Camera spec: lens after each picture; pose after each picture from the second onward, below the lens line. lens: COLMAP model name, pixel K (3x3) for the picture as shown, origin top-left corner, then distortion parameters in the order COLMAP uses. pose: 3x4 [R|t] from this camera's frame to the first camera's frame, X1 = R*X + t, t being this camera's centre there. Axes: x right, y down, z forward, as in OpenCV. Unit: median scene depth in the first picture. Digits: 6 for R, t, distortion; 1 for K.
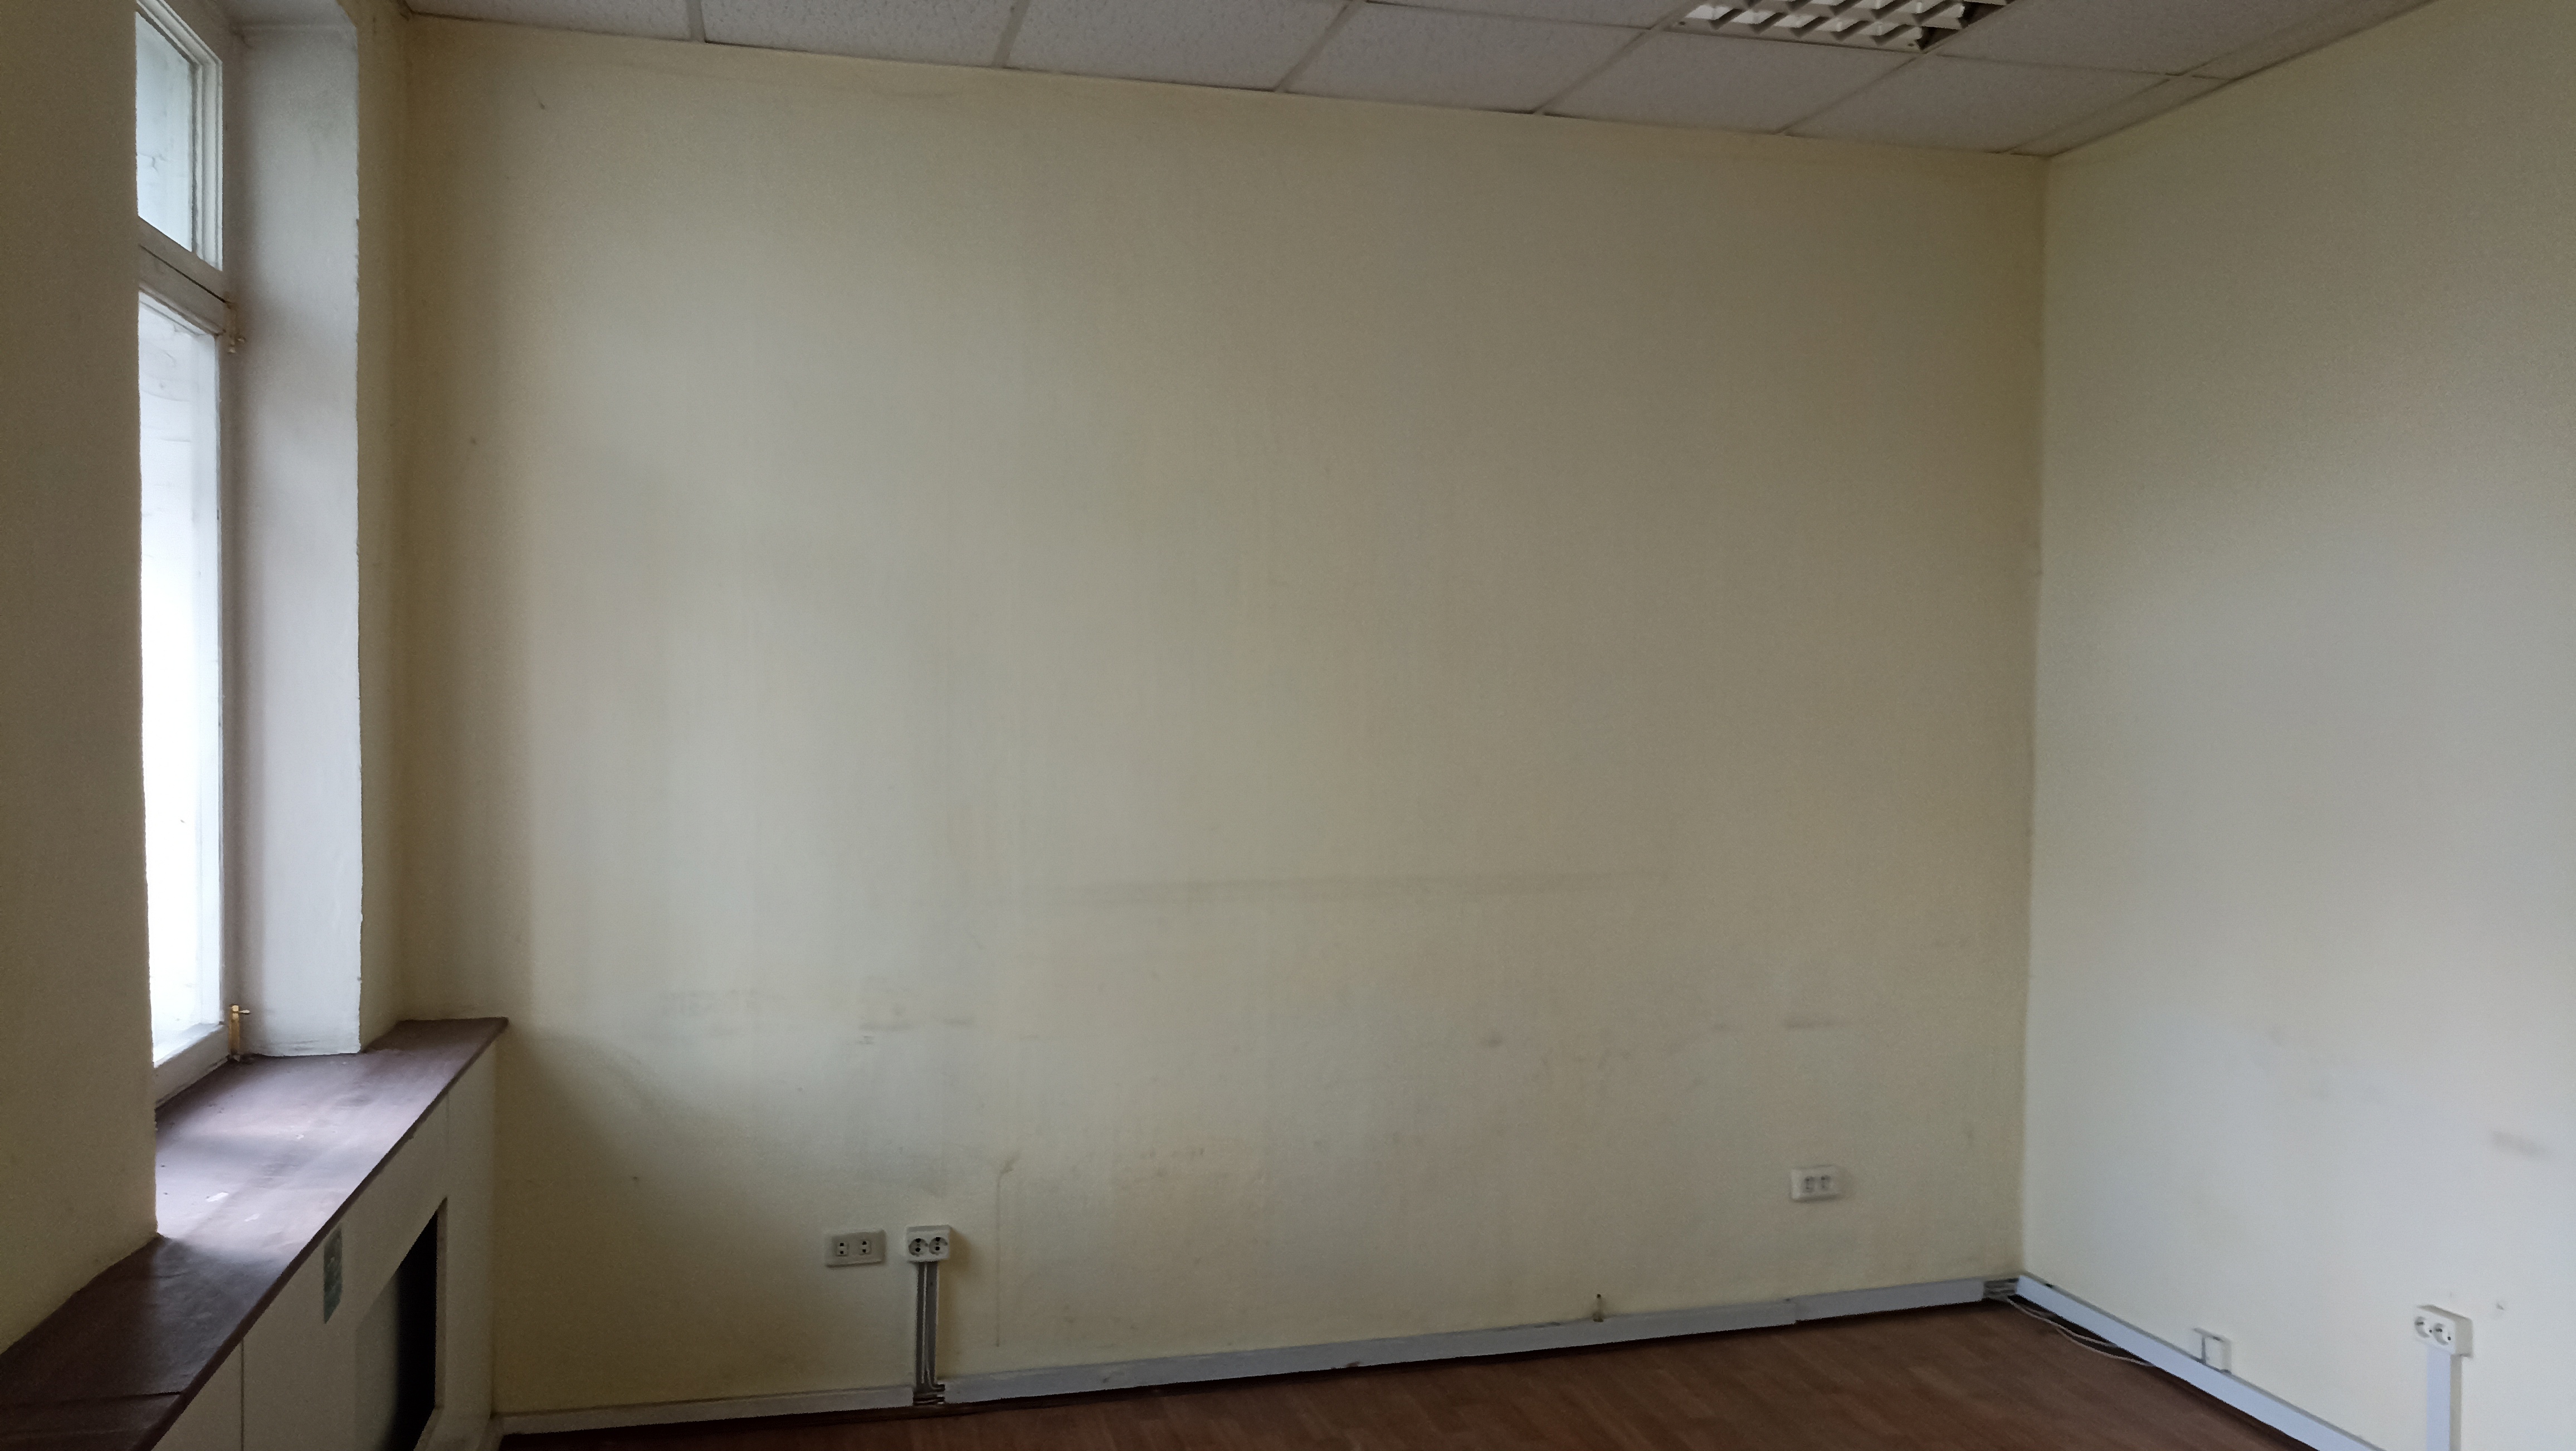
lens RADIAL K [[1877.2, 0, 1292.9], [0, 1877.2, 719.6], [0, 0, 1]] dist [0.008028, -0.002366]
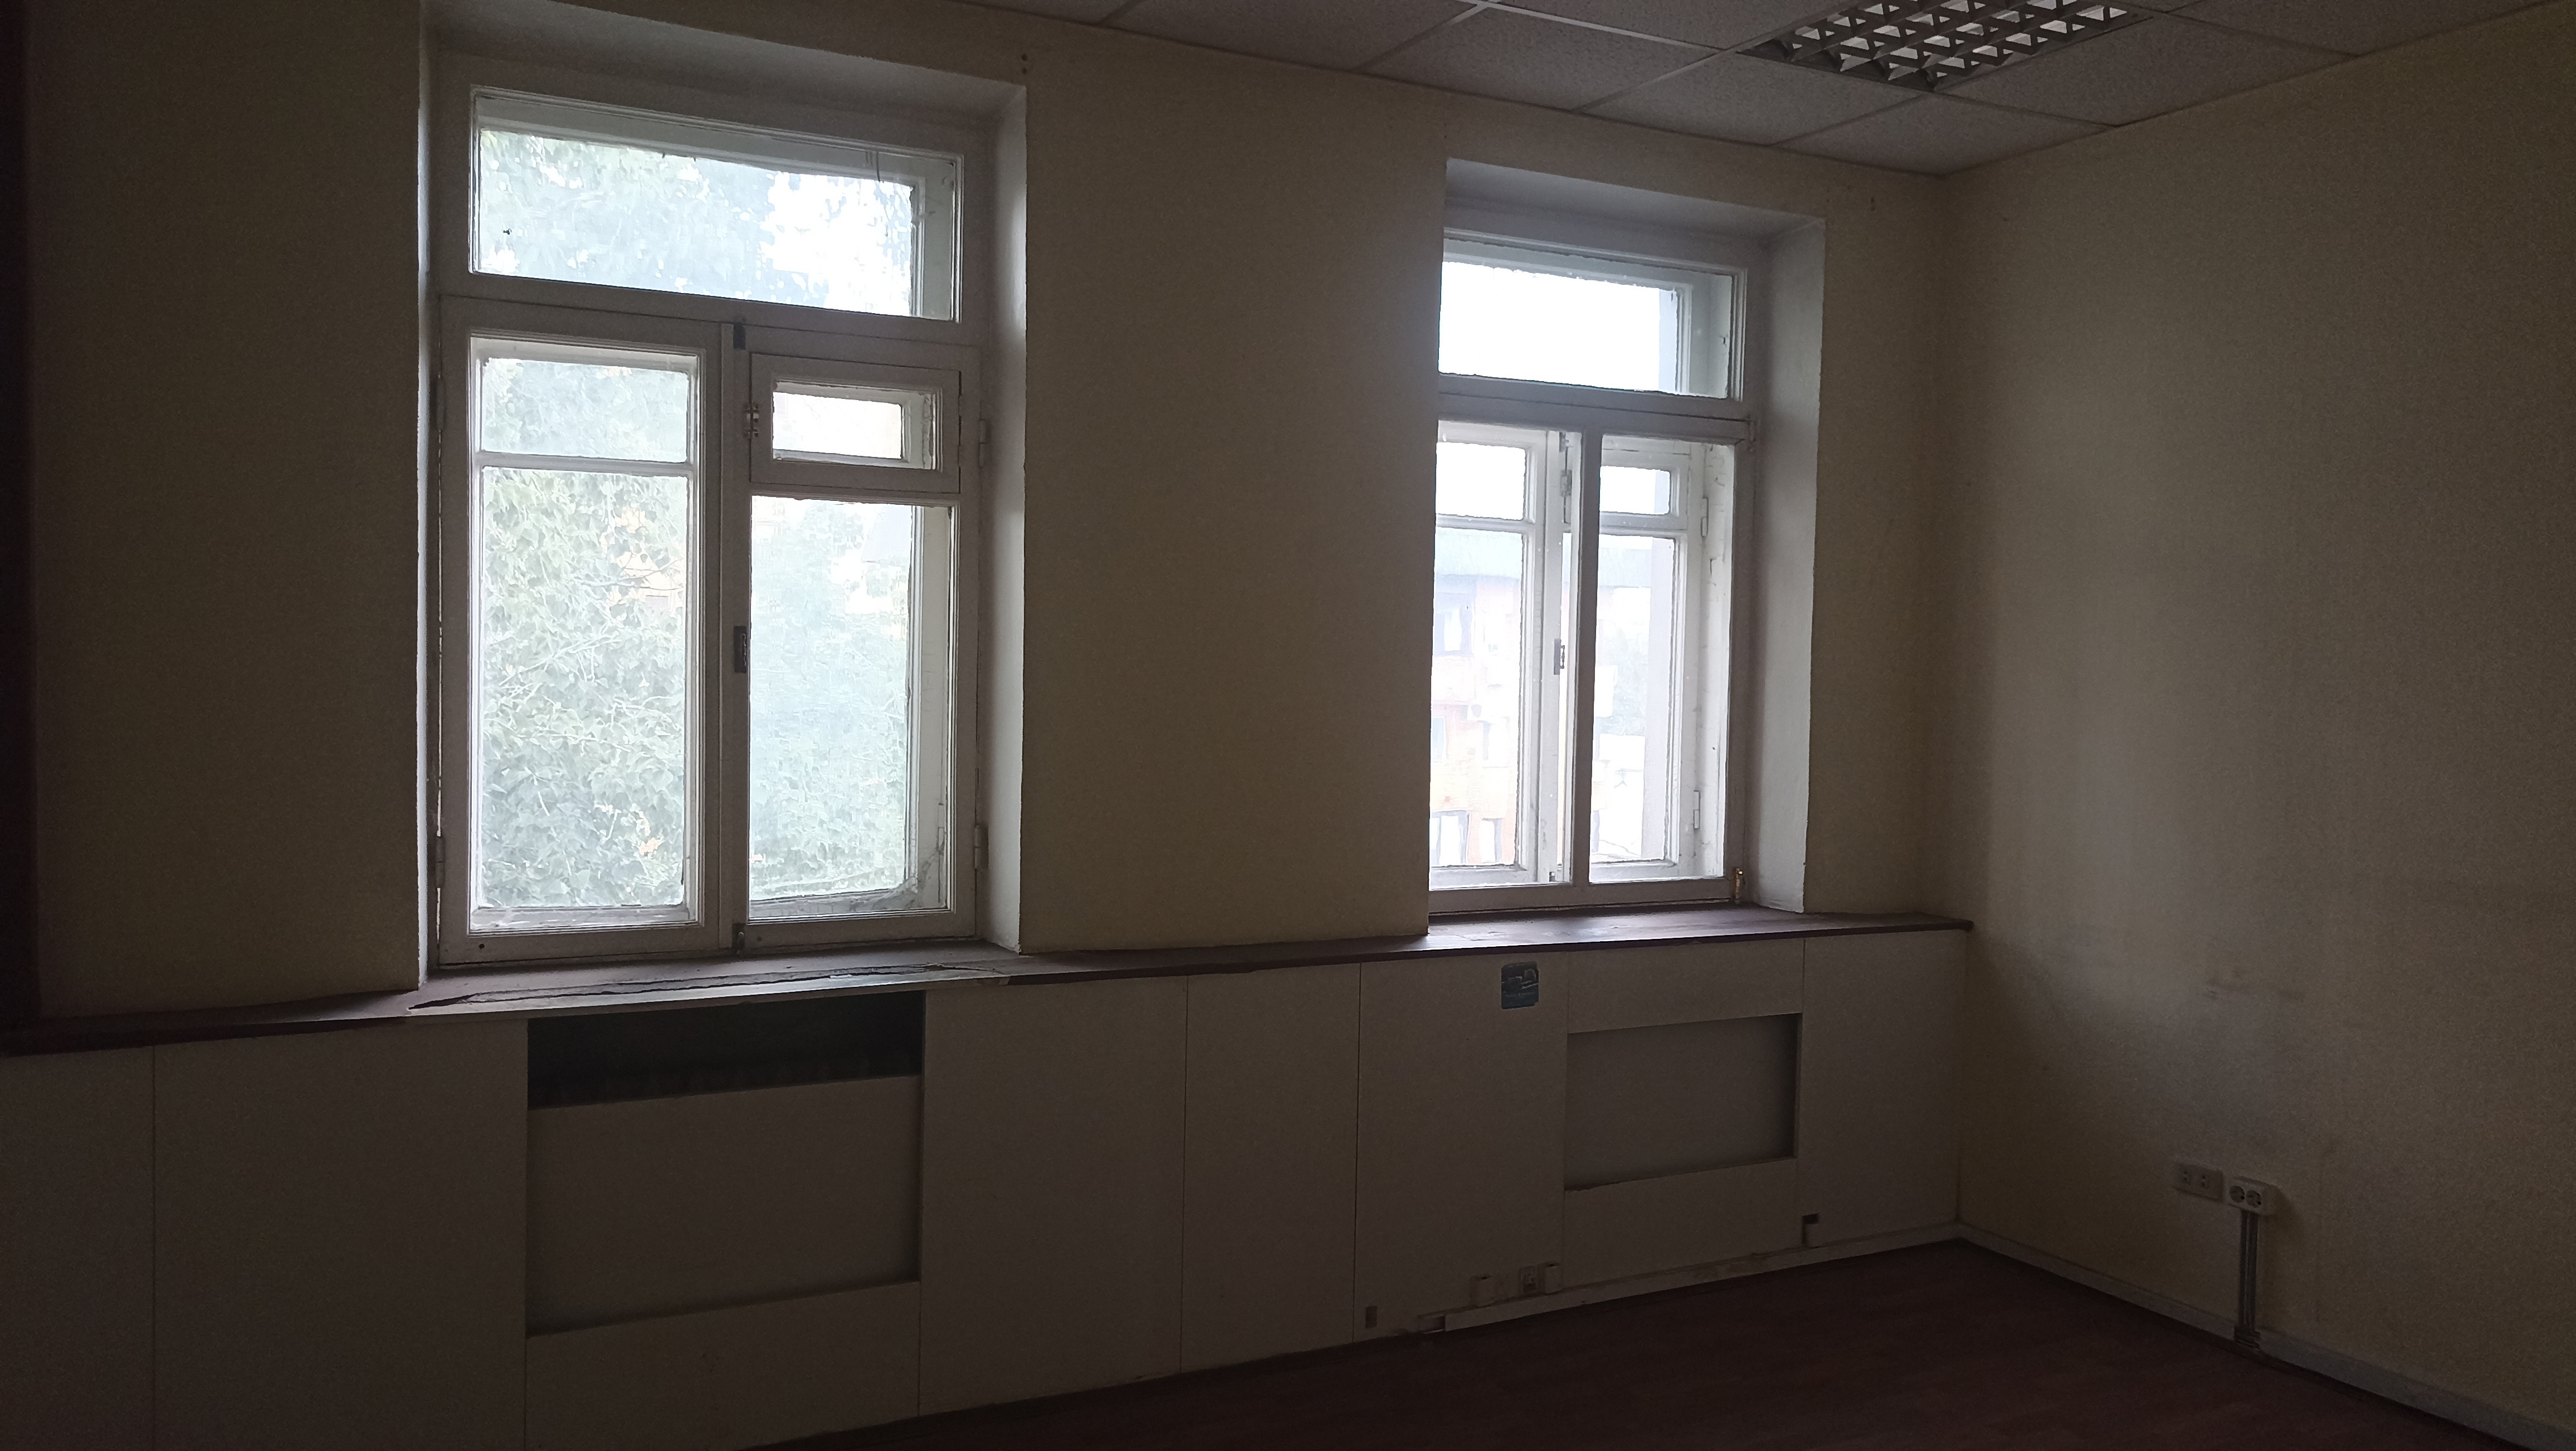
lens RADIAL K [[1877.2, 0, 1292.9], [0, 1877.2, 719.6], [0, 0, 1]] dist [0.008028, -0.002366]
pose [[0.257381, 0.036730, -0.965612, 0.688766], [-0.034118, 0.999000, 0.028906, -0.003523], [0.965707, 0.025504, 0.258377, 0.191829]]
